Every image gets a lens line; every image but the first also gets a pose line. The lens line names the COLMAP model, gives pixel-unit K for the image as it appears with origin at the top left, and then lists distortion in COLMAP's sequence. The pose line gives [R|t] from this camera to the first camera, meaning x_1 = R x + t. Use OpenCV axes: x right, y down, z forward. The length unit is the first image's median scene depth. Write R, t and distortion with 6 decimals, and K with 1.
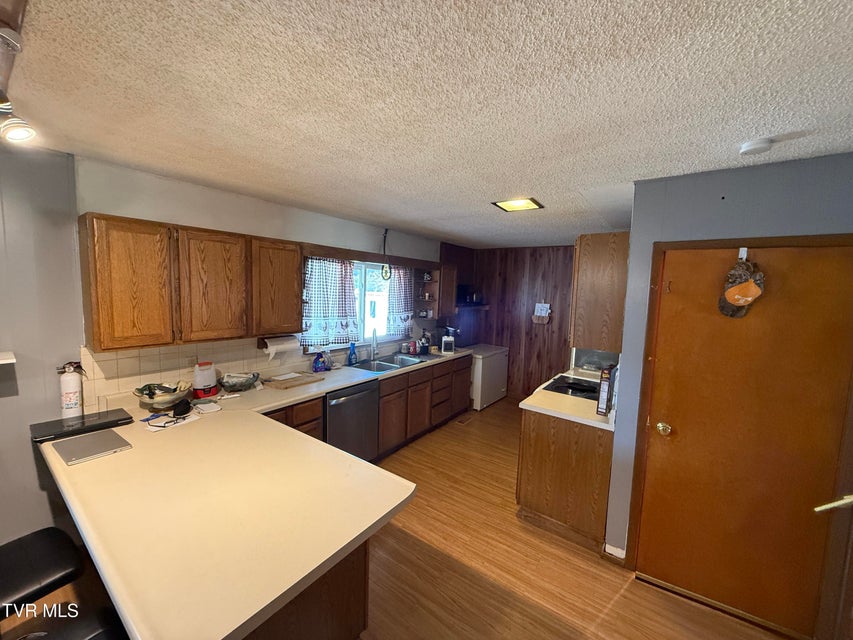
lens RADIAL K [[334.8, 0, 425.4], [0, 334.8, 319.1], [0, 0, 1]] dist [0.000715, -0.000848]
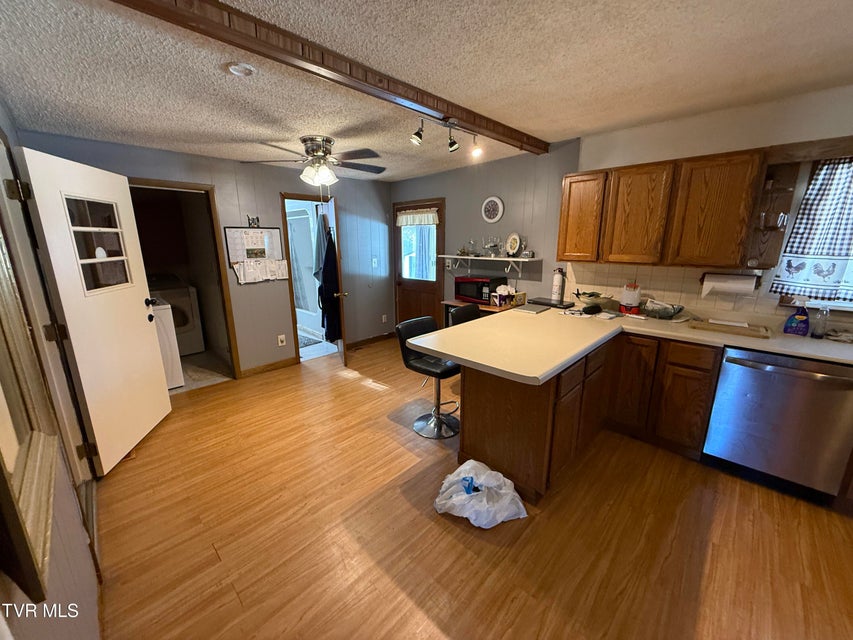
lens RADIAL K [[334.8, 0, 425.4], [0, 334.8, 319.1], [0, 0, 1]] dist [0.000715, -0.000848]
pose [[-0.134112, 0.201546, -0.970254, 0.618774], [-0.088551, 0.972745, 0.214303, 0.061135], [0.987002, 0.114658, -0.112610, 0.433931]]
